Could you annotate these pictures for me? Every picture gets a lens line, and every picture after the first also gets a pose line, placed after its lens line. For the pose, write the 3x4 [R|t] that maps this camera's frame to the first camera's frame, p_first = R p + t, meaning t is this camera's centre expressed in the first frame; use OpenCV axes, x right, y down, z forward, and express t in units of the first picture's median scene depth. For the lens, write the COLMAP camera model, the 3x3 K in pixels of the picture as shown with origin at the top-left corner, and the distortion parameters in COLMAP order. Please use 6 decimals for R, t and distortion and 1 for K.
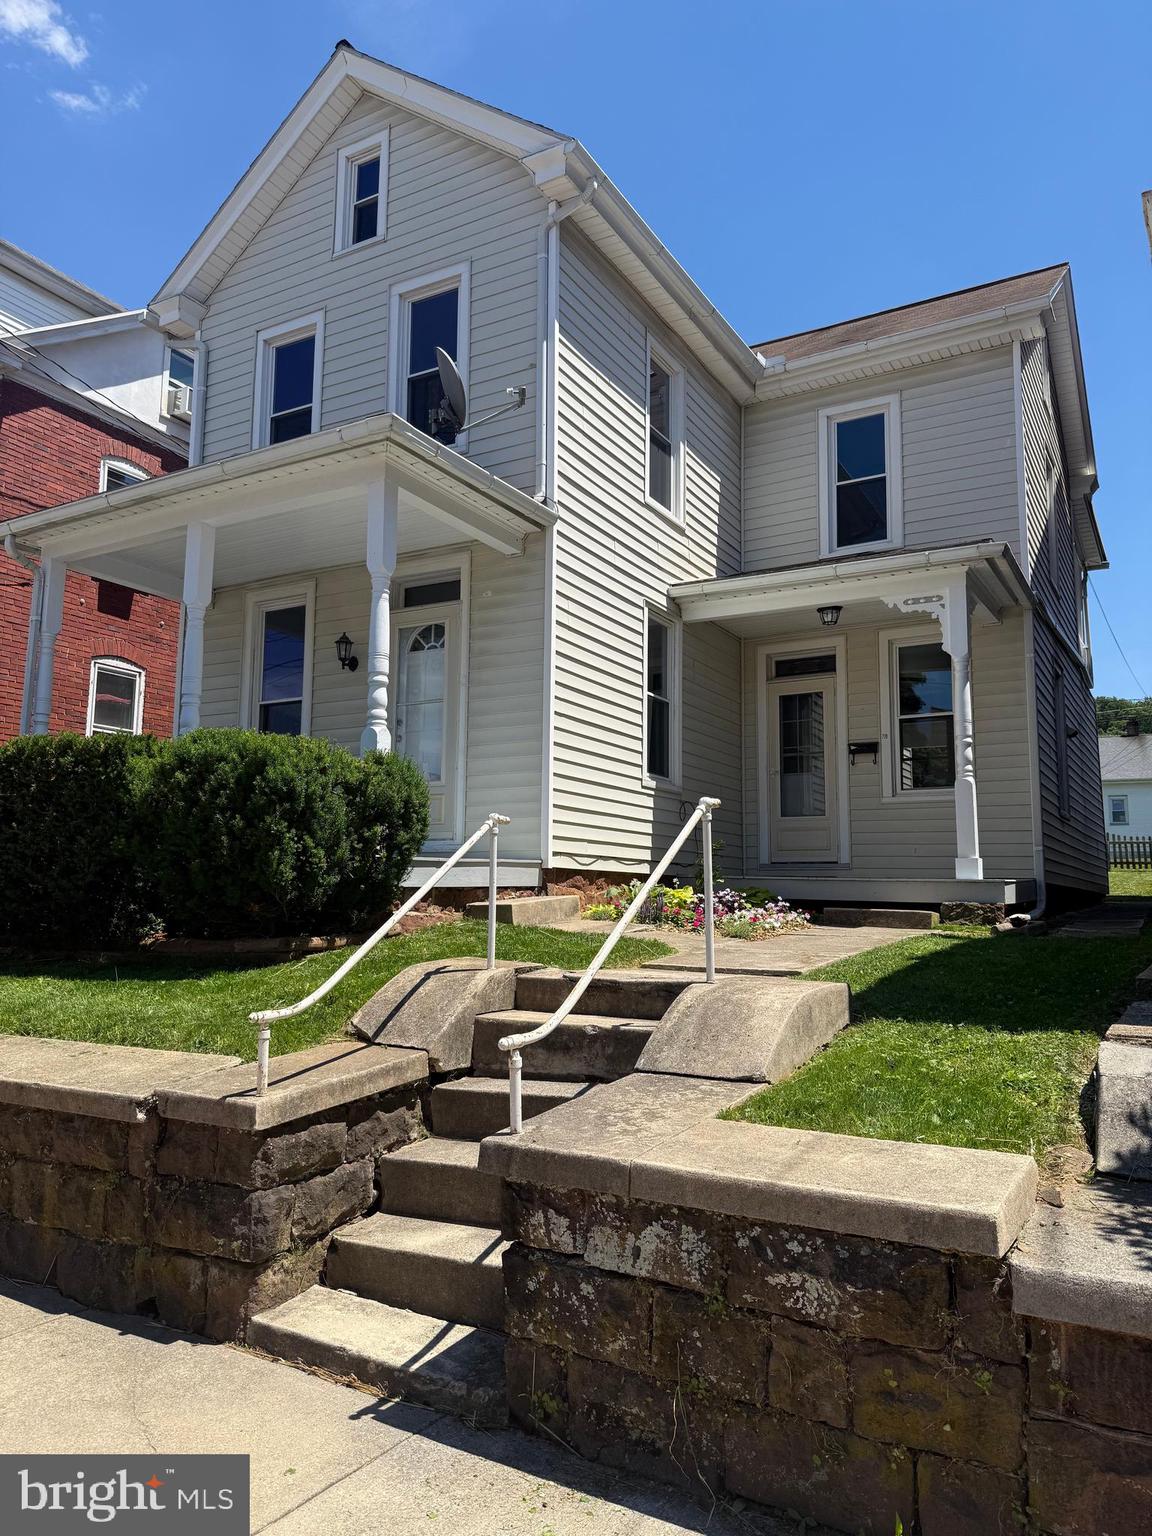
lens RADIAL K [[1120.1, 0, 571.0], [0, 1120.1, 763.5], [0, 0, 1]] dist [0.052969, -0.037401]
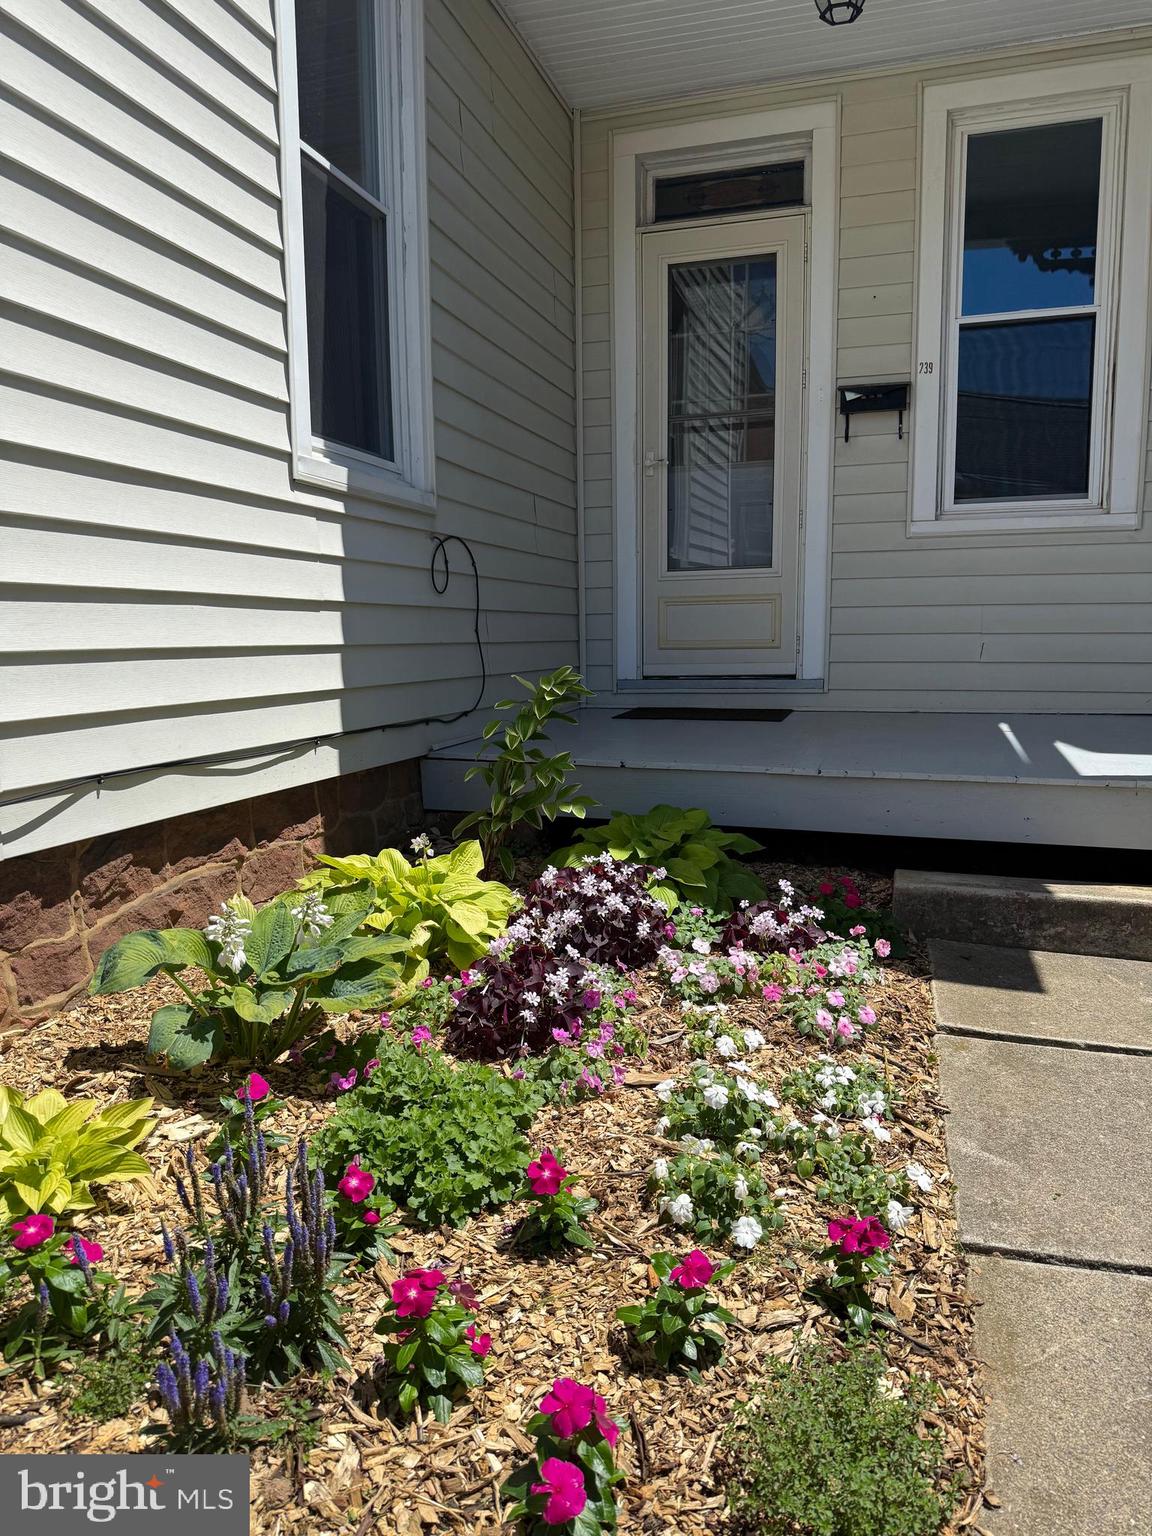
lens RADIAL K [[1120.1, 0, 568.6], [0, 1120.1, 767.5], [0, 0, 1]] dist [0.052969, -0.037401]
pose [[0.976879, -0.047910, 0.208357, 0.059496], [-0.003199, 0.971183, 0.238313, 0.019329], [-0.213770, -0.233469, 0.948575, 0.605306]]
